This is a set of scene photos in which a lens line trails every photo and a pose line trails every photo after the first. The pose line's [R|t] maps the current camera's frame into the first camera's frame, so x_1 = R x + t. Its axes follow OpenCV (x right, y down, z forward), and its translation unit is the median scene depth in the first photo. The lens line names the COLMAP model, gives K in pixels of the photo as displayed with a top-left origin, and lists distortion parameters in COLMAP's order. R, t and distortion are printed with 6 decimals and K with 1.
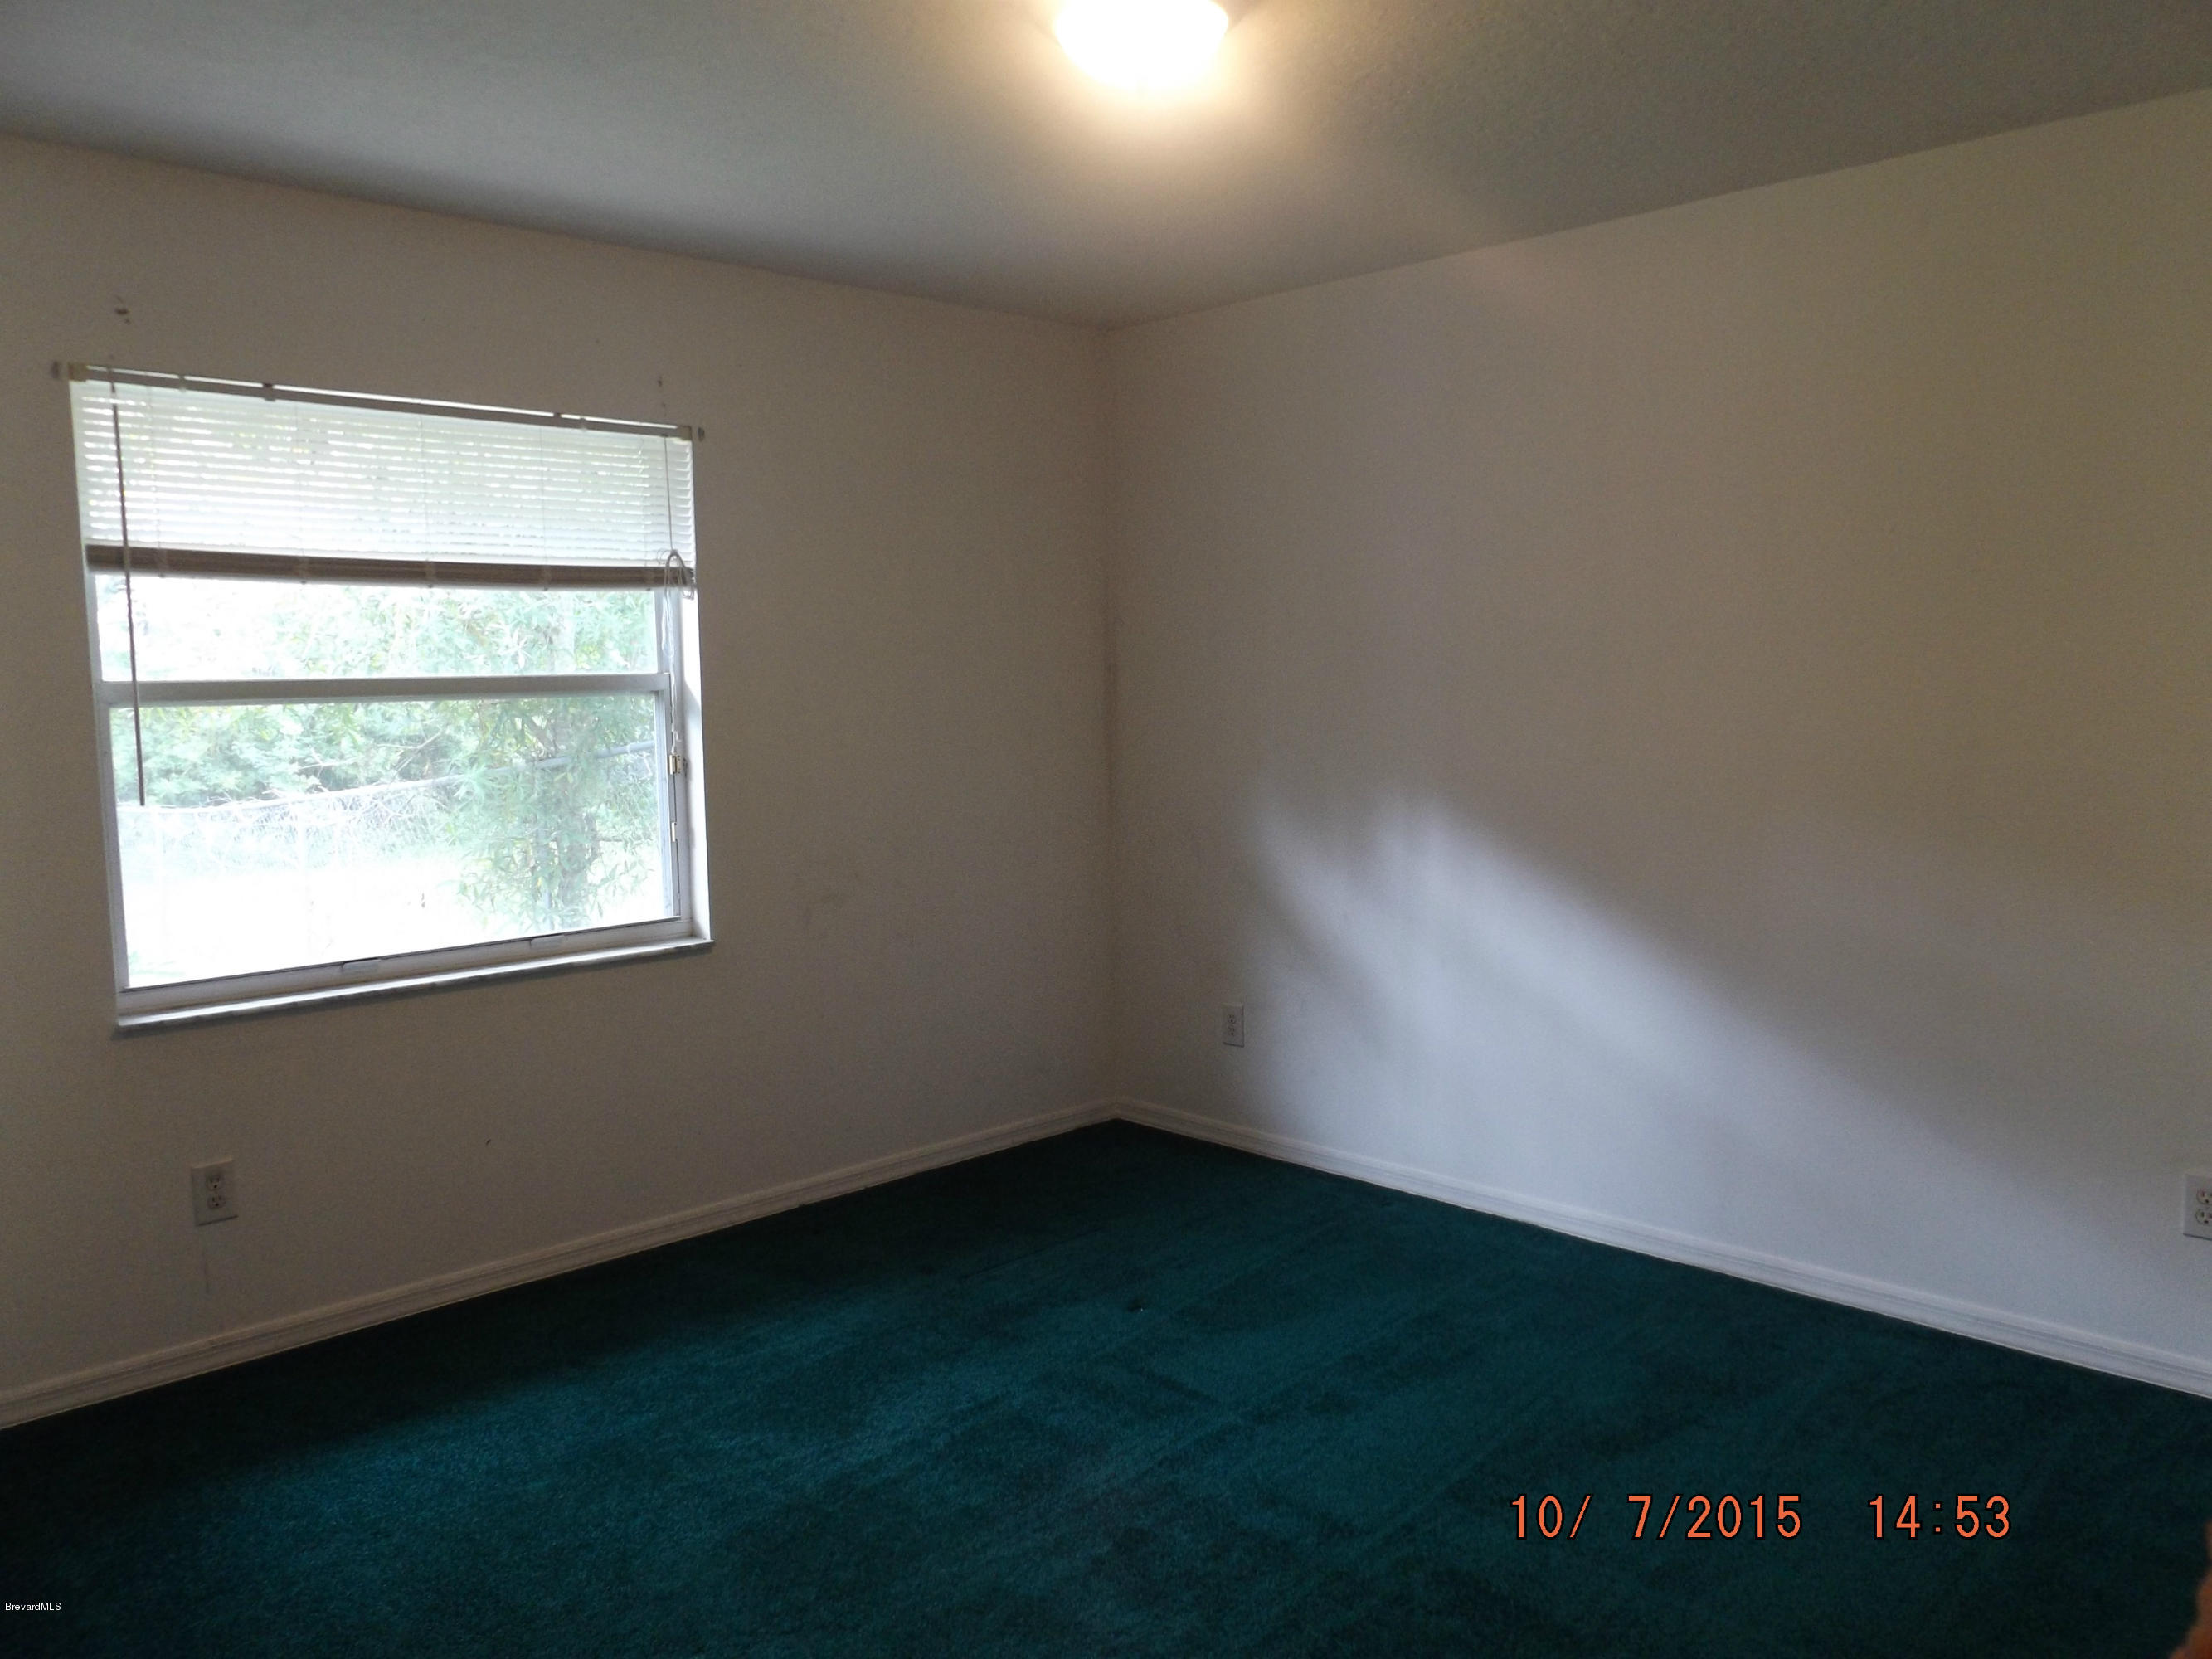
lens RADIAL K [[1642.1, 0, 1106.0], [0, 1642.1, 829.5], [0, 0, 1]] dist [0.003065, 0.004140]
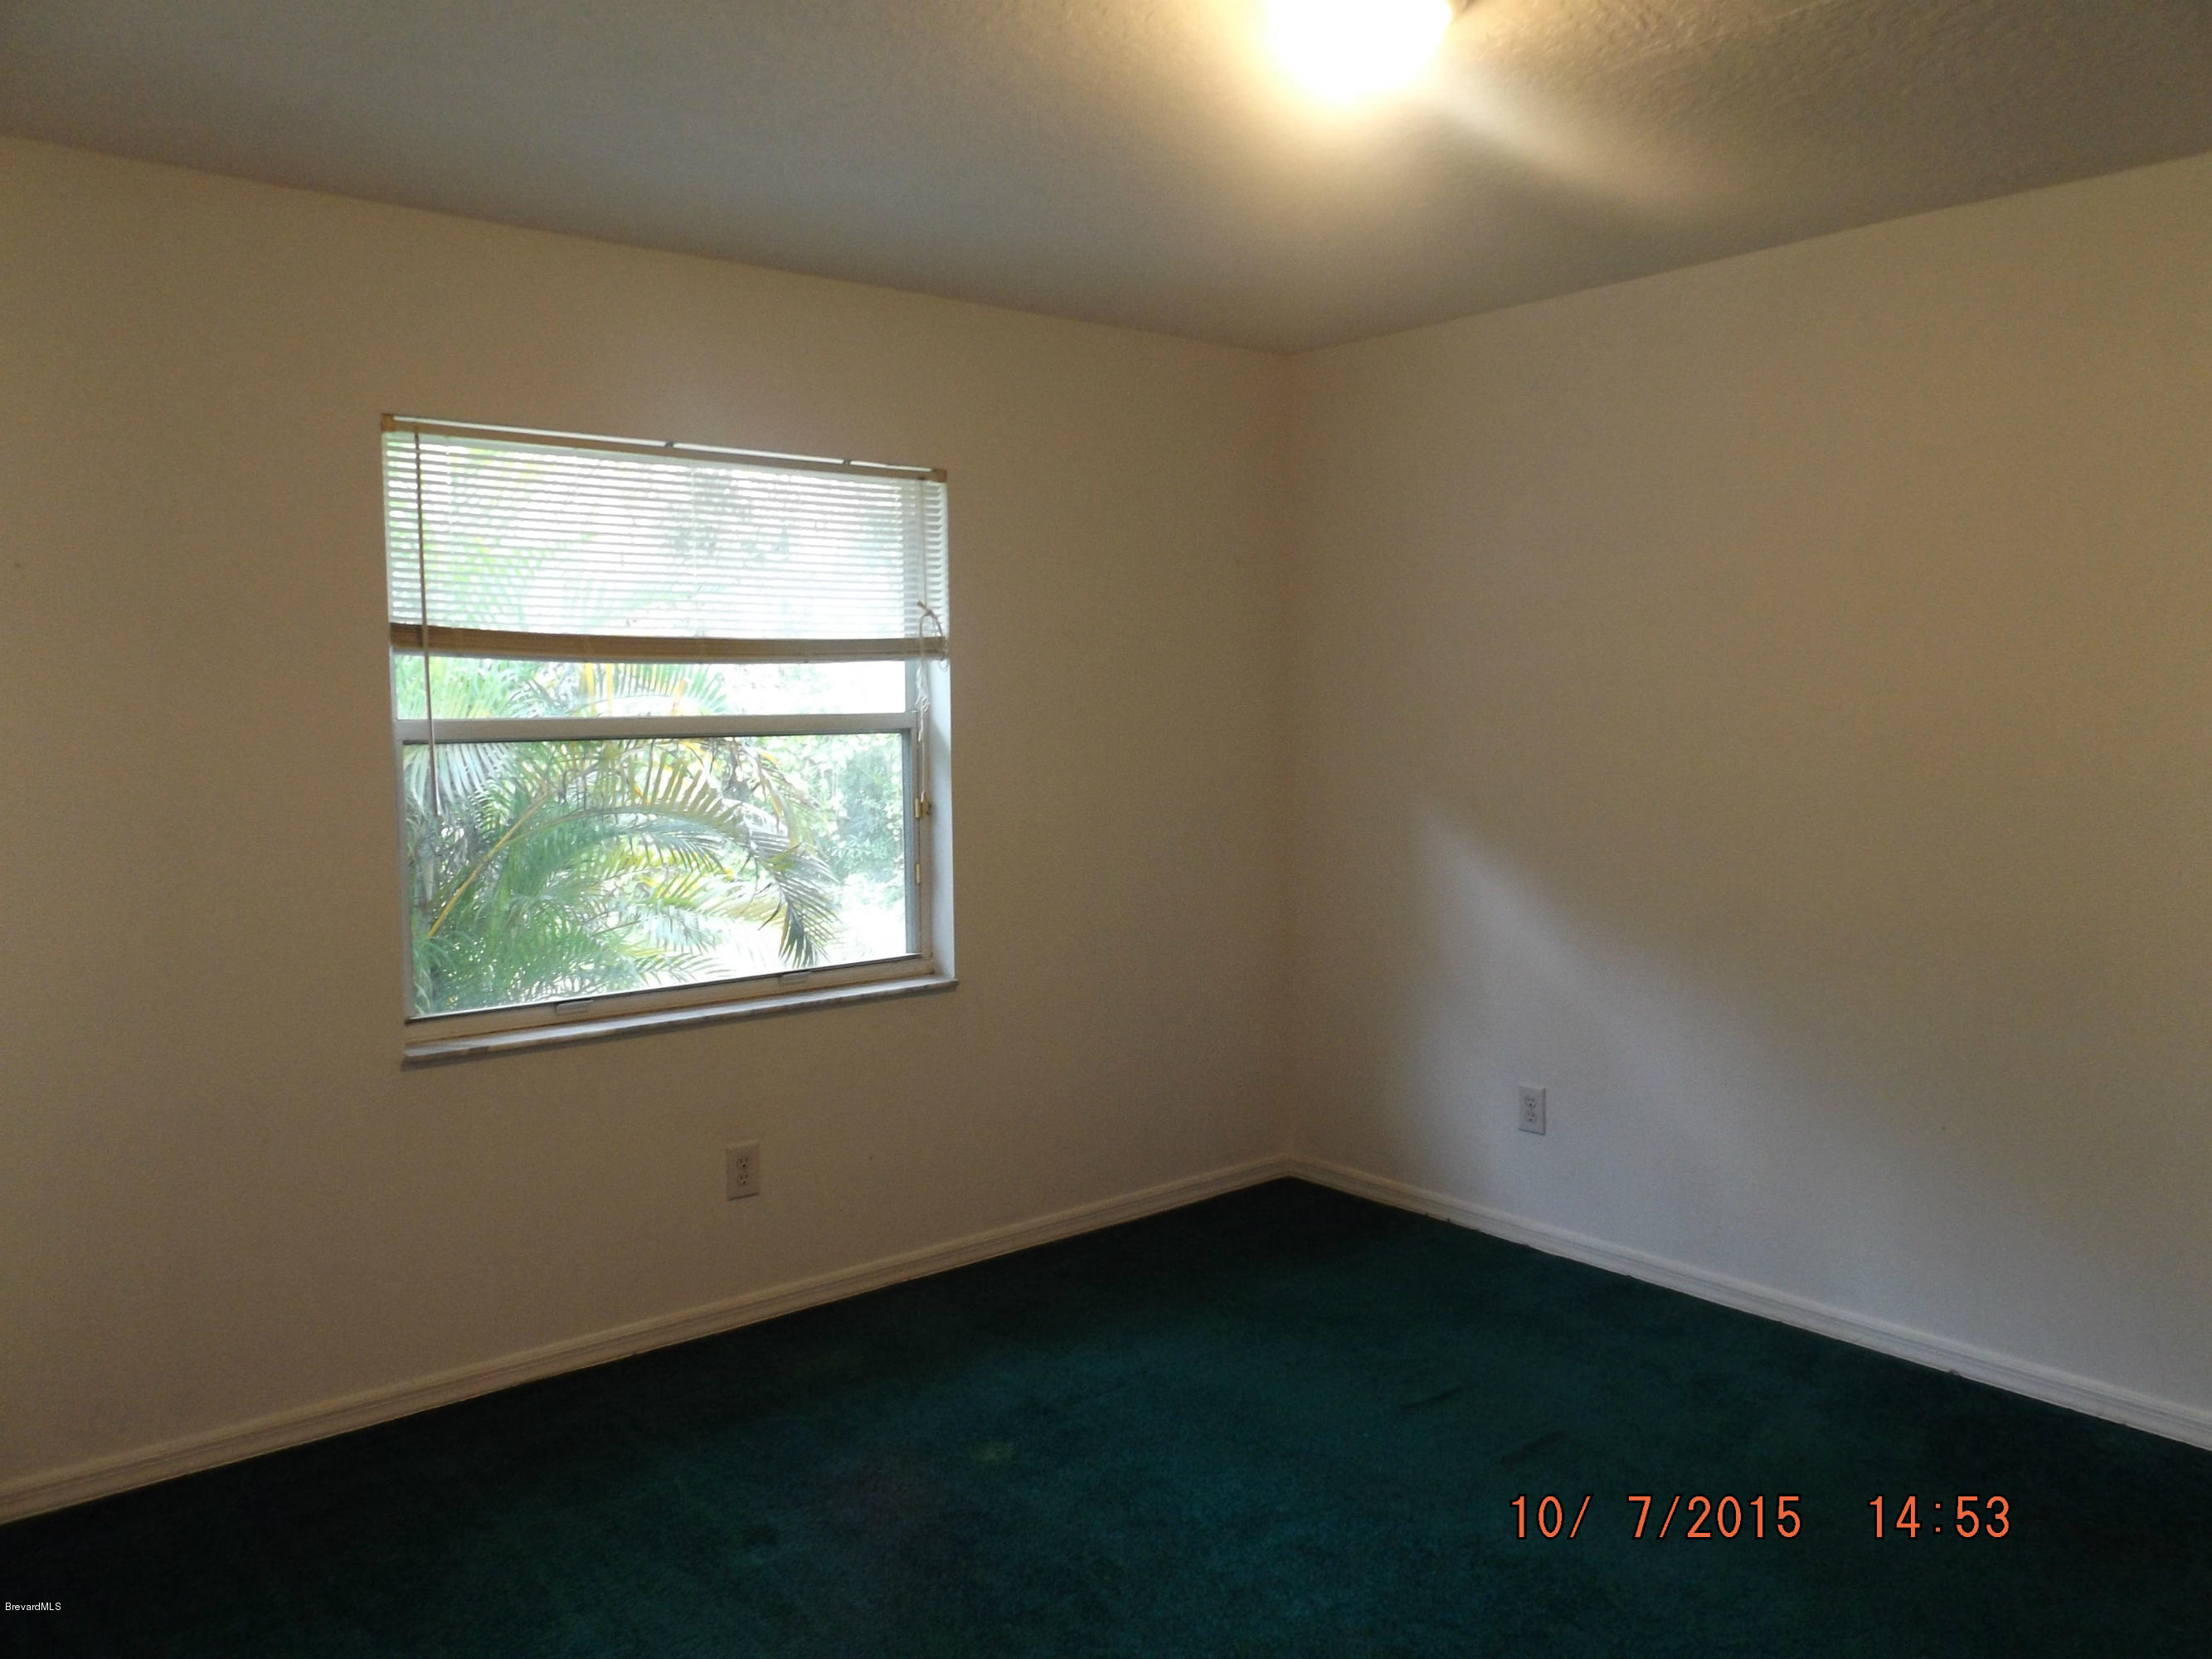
lens RADIAL K [[1830.0, 0, 1107.0], [0, 1830.0, 860.2], [0, 0, 1]] dist [-0.011995, -0.003560]
pose [[0.999840, 0.003154, -0.017580, -0.129602], [-0.003438, 0.999864, -0.016146, 0.013269], [0.017527, 0.016204, 0.999715, -0.120112]]
